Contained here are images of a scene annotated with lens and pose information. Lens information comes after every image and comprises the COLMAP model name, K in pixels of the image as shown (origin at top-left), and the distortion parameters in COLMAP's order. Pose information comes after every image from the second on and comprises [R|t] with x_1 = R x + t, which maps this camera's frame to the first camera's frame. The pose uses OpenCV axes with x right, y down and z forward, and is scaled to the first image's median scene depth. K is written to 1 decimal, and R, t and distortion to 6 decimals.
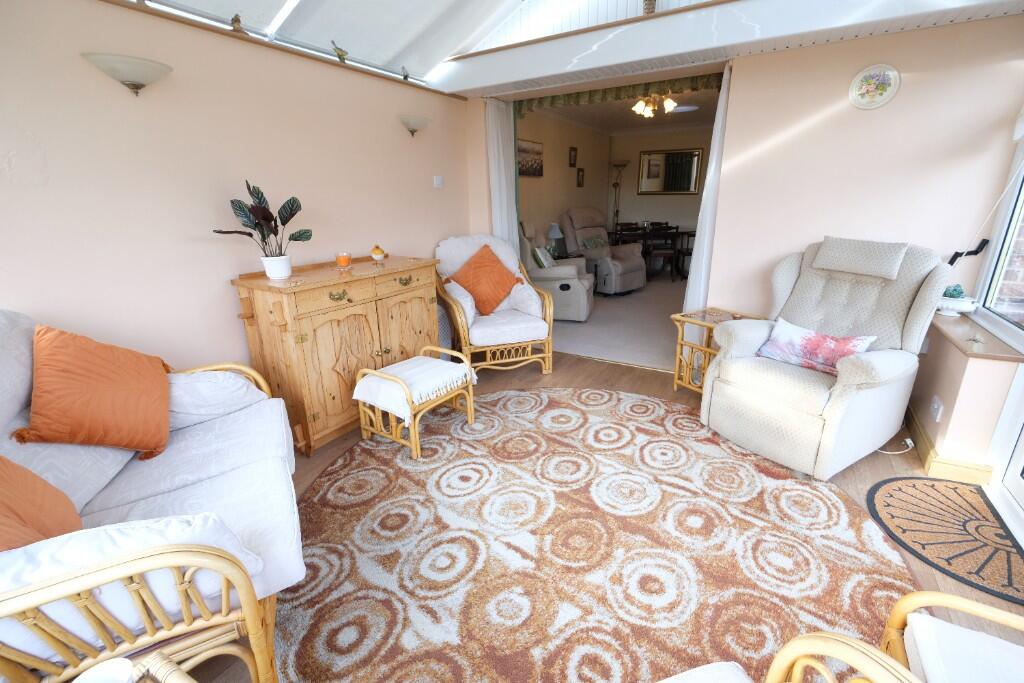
lens RADIAL K [[450.2, 0, 512.6], [0, 450.2, 343.7], [0, 0, 1]] dist [-0.000441, 0.000066]
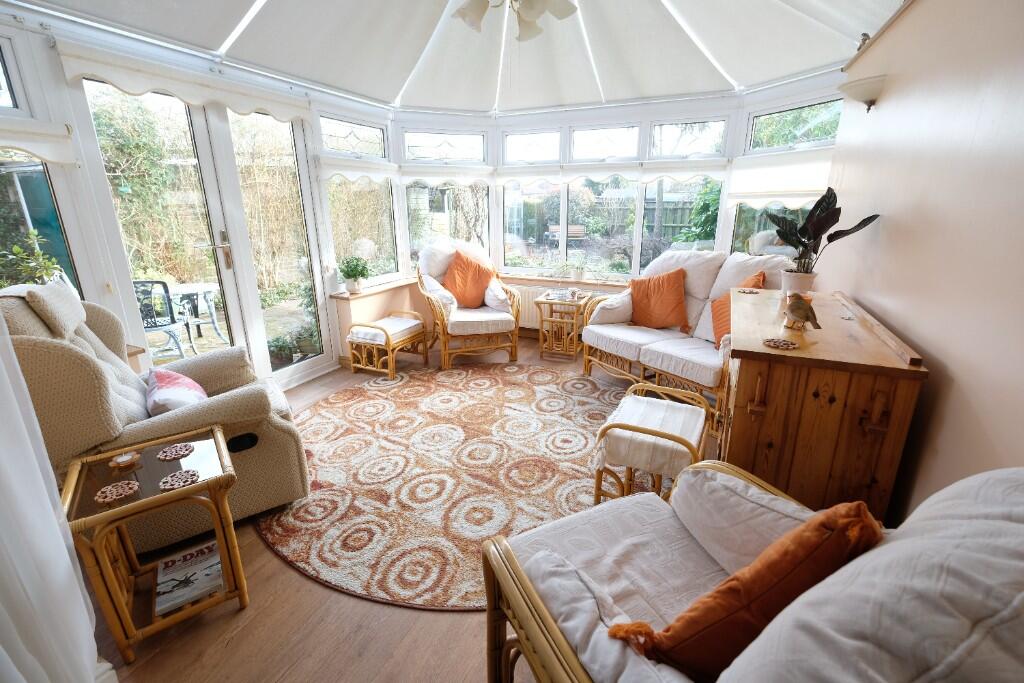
lens RADIAL K [[450.2, 0, 510.7], [0, 450.2, 338.0], [0, 0, 1]] dist [-0.000441, 0.000066]
pose [[-0.994216, 0.050907, -0.094564, 0.112559], [-0.012461, 0.819891, 0.572384, -0.491487], [0.106670, 0.570252, -0.814514, 1.444082]]
